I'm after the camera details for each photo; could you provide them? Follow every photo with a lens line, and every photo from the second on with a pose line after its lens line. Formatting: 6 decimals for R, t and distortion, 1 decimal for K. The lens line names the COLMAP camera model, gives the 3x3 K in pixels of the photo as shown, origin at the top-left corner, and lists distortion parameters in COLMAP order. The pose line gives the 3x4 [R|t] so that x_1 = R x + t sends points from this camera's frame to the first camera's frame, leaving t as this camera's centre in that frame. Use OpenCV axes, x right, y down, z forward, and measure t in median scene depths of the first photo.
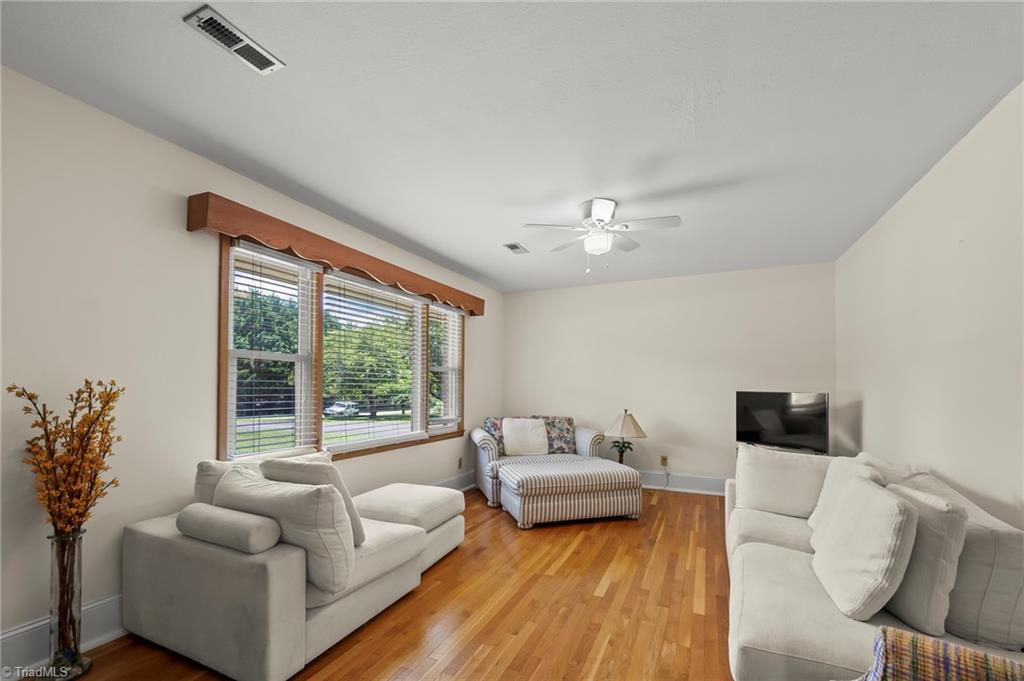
lens RADIAL K [[425.8, 0, 511.1], [0, 425.8, 380.9], [0, 0, 1]] dist [-0.000276, -0.000016]
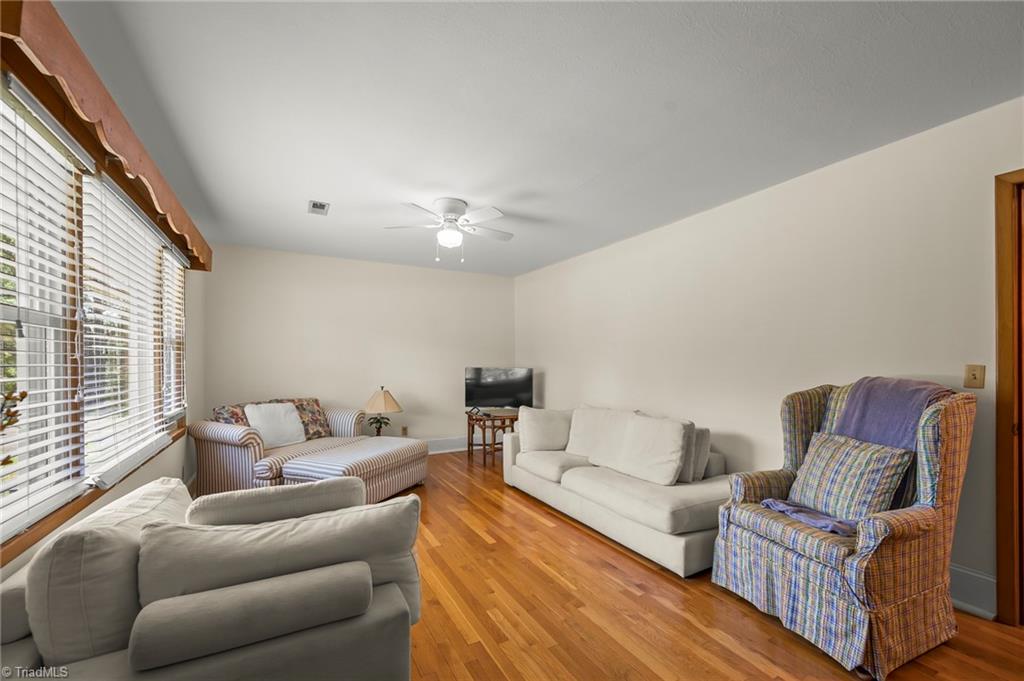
lens RADIAL K [[415.6, 0, 511.7], [0, 415.6, 361.3], [0, 0, 1]] dist [-0.000854, -0.000241]
pose [[0.595832, -0.002716, 0.803105, -0.402667], [-0.009729, 0.999897, 0.010599, -0.009345], [-0.803050, -0.014128, 0.595744, 0.156912]]
